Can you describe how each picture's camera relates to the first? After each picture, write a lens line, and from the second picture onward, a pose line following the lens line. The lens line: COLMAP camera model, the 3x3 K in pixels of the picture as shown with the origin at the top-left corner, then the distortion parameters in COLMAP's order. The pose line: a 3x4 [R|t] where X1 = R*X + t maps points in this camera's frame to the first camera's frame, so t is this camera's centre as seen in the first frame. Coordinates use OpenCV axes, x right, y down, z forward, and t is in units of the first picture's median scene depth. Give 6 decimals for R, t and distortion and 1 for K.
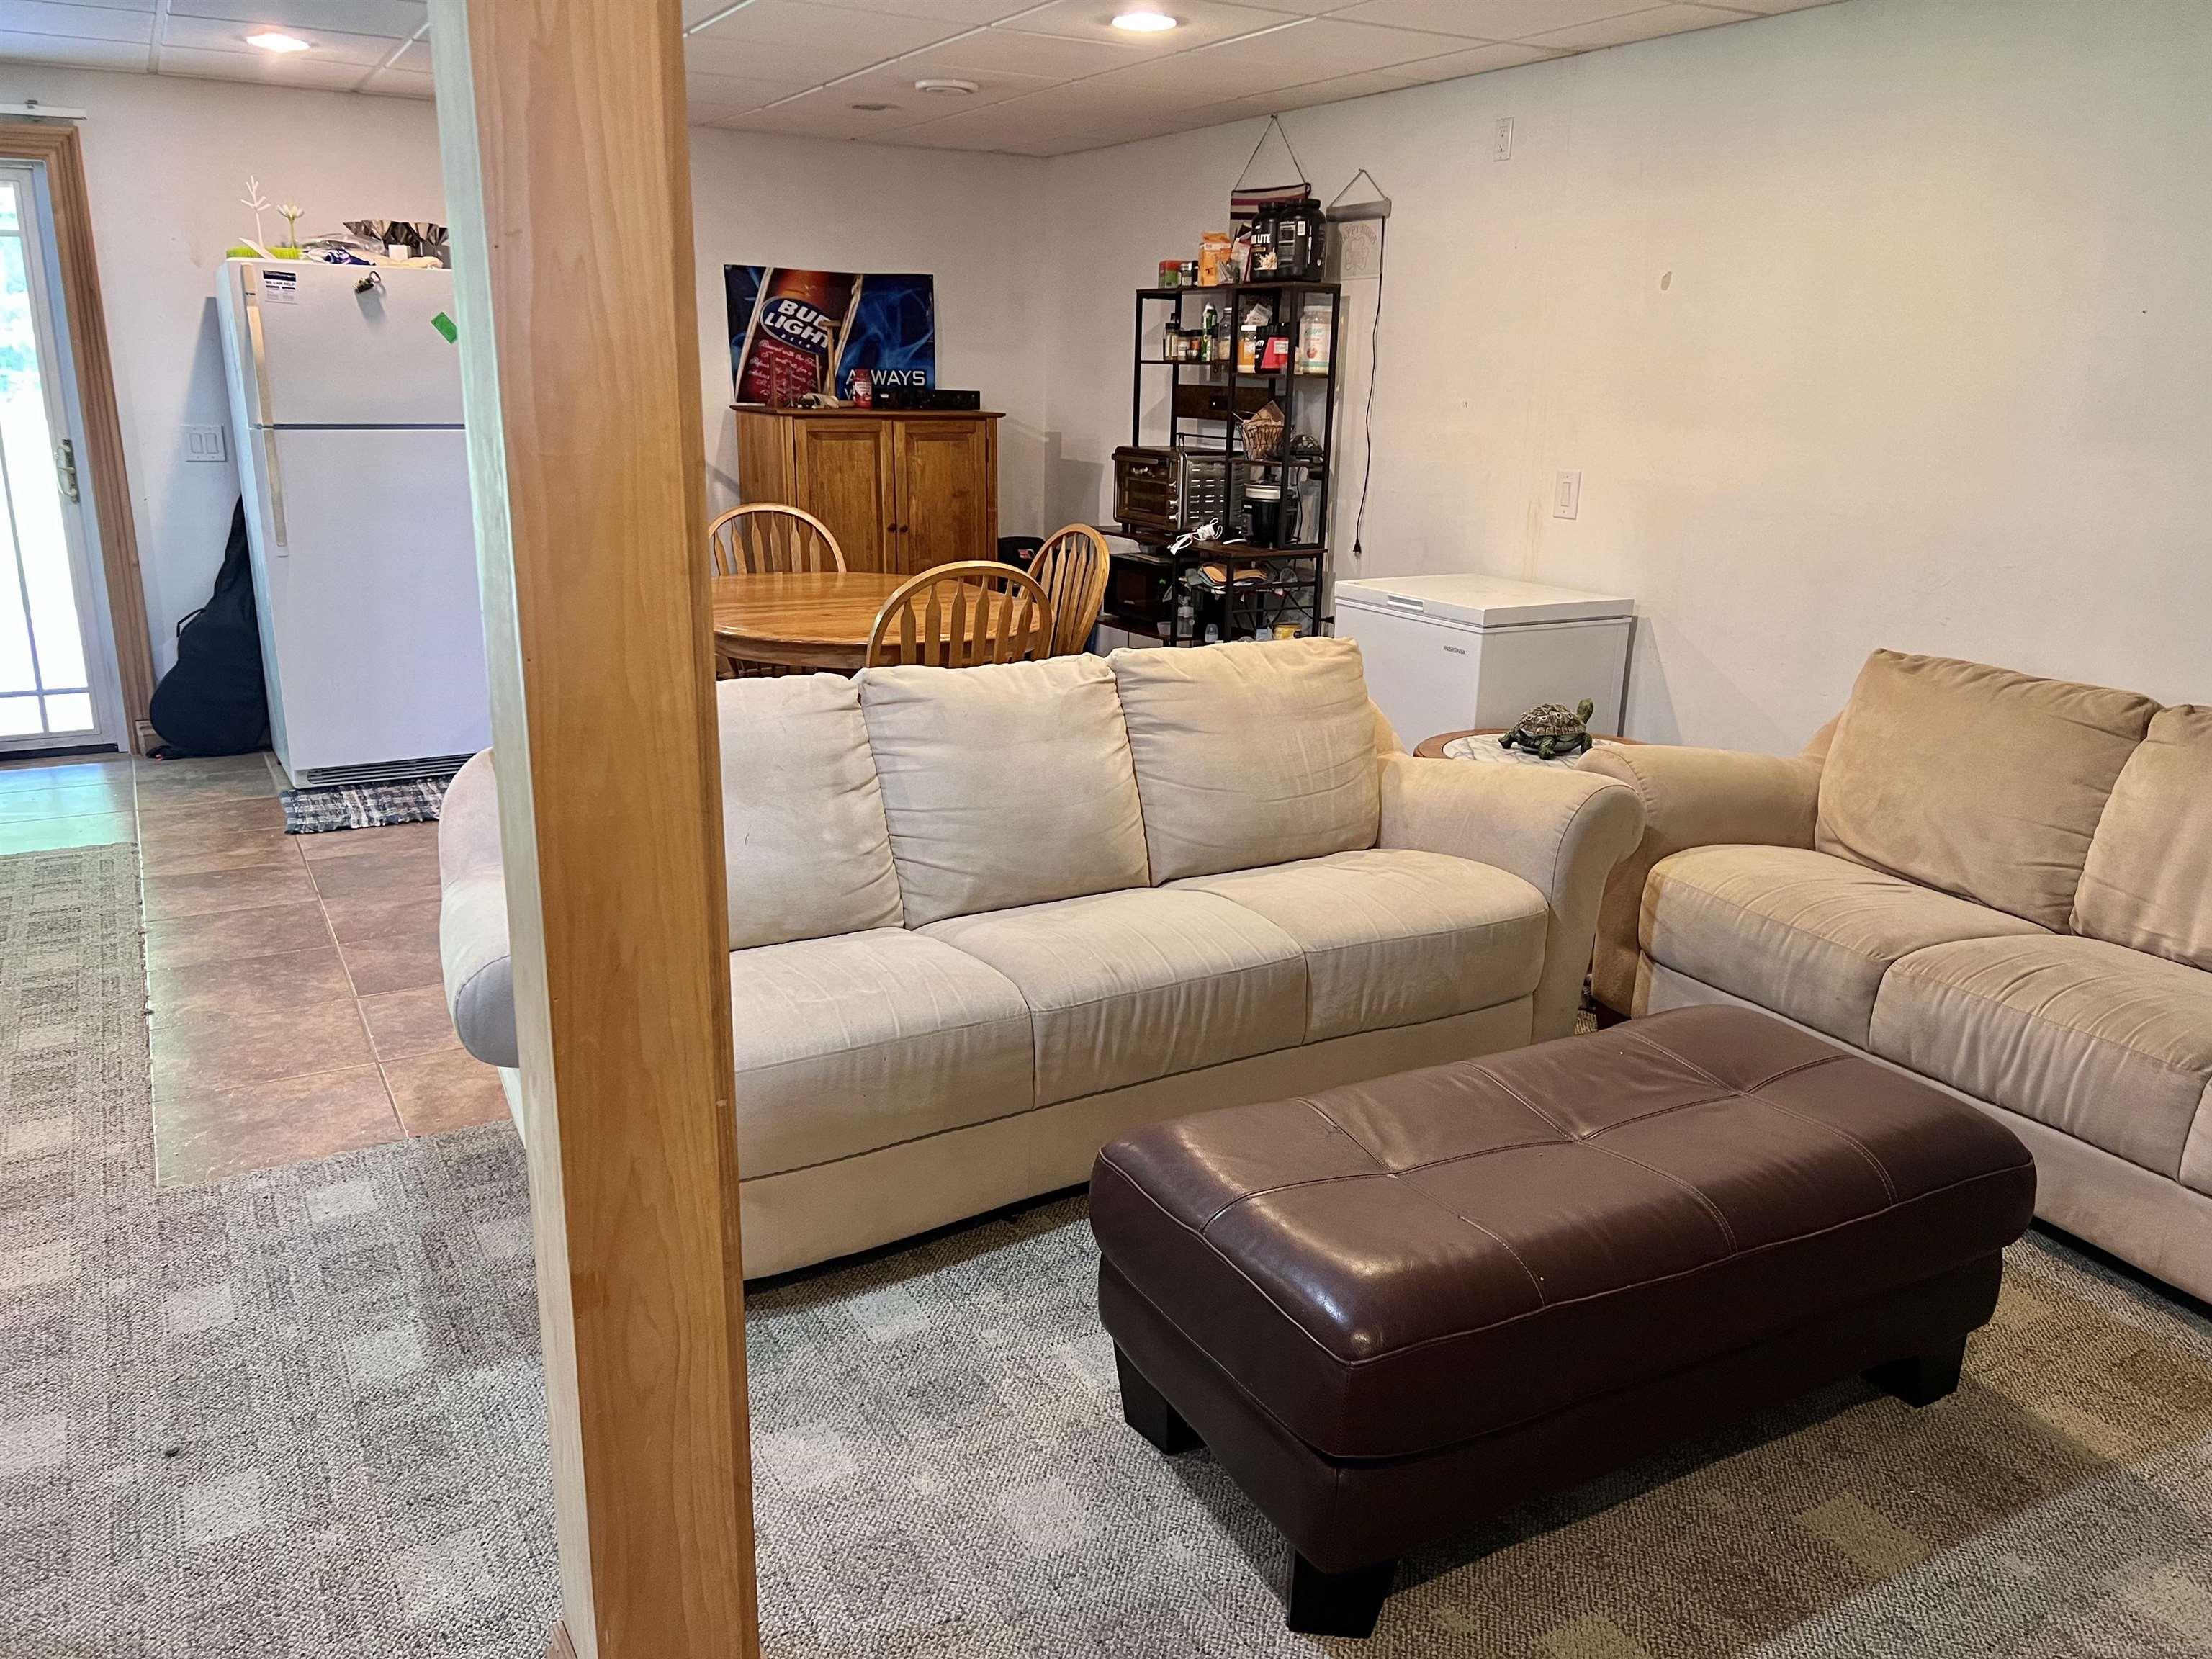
lens RADIAL K [[1651.1, 0, 1105.0], [0, 1651.1, 839.2], [0, 0, 1]] dist [0.040598, -0.021401]
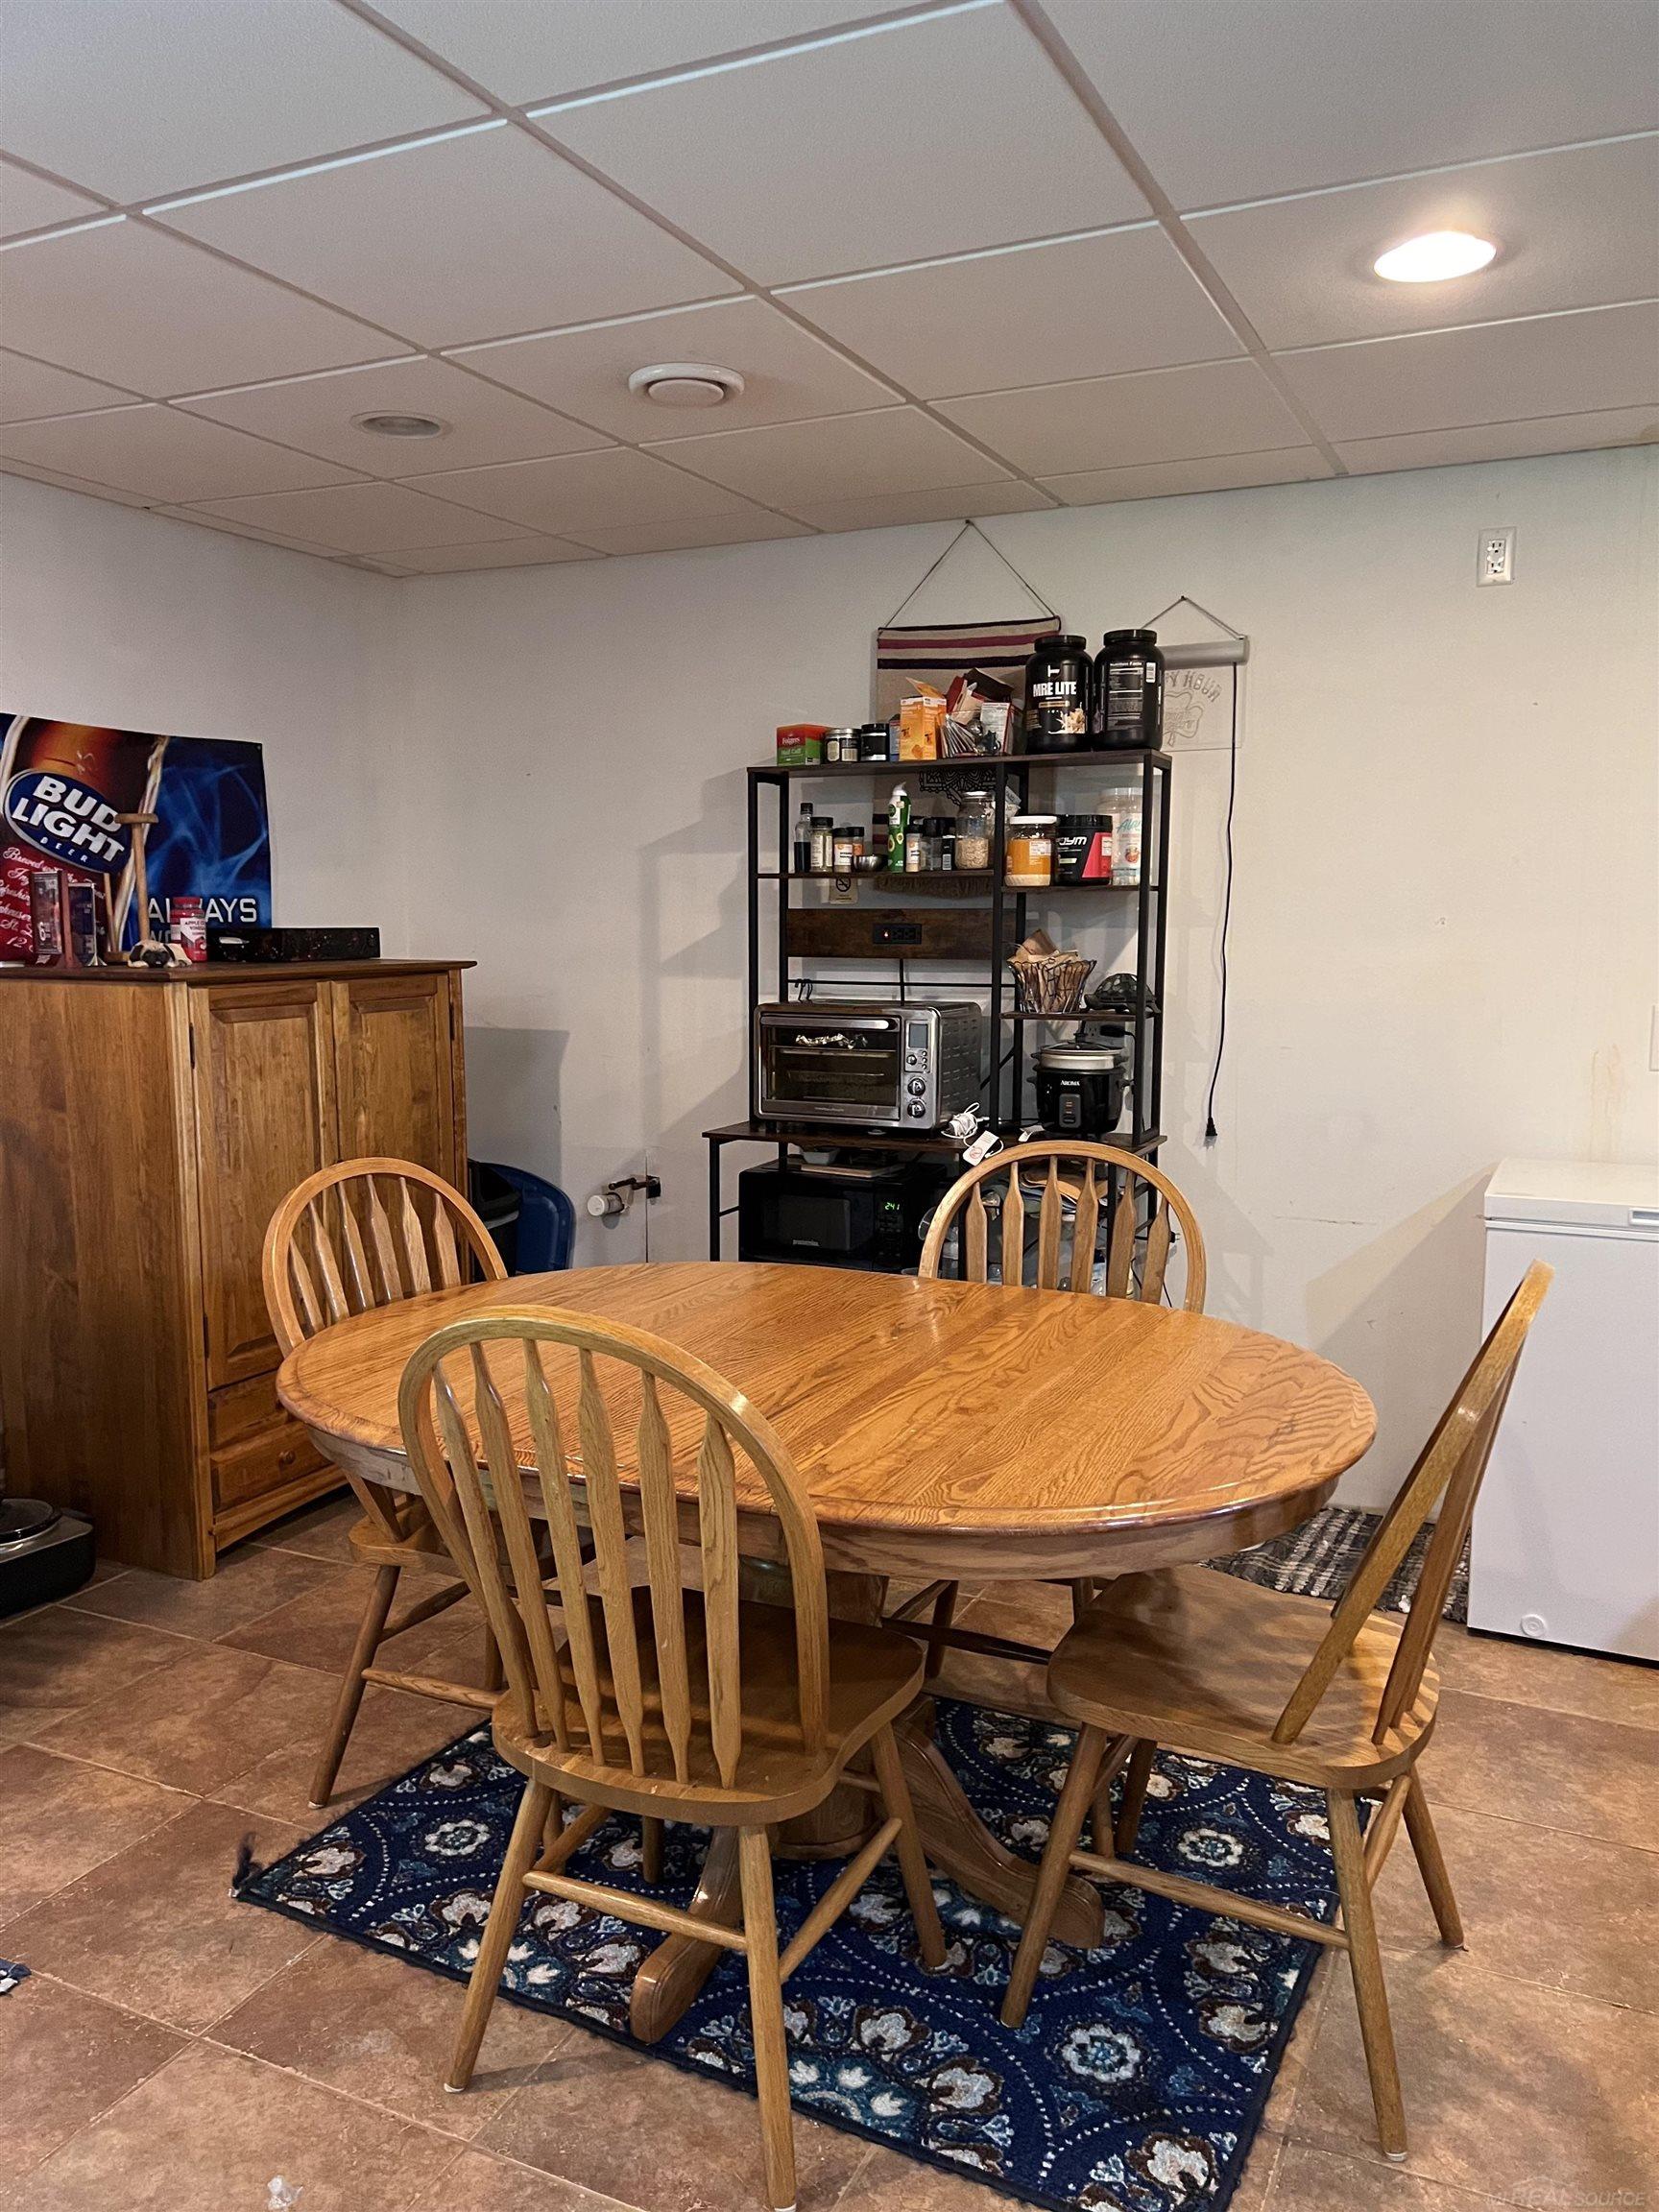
lens RADIAL K [[1651.1, 0, 840.8], [0, 1651.1, 1179.5], [0, 0, 1]] dist [0.040598, -0.021401]
pose [[0.827464, -0.112780, 0.550077, -0.315170], [0.171656, 0.983532, -0.056566, -0.126765], [-0.534639, 0.141230, 0.833196, 0.452296]]
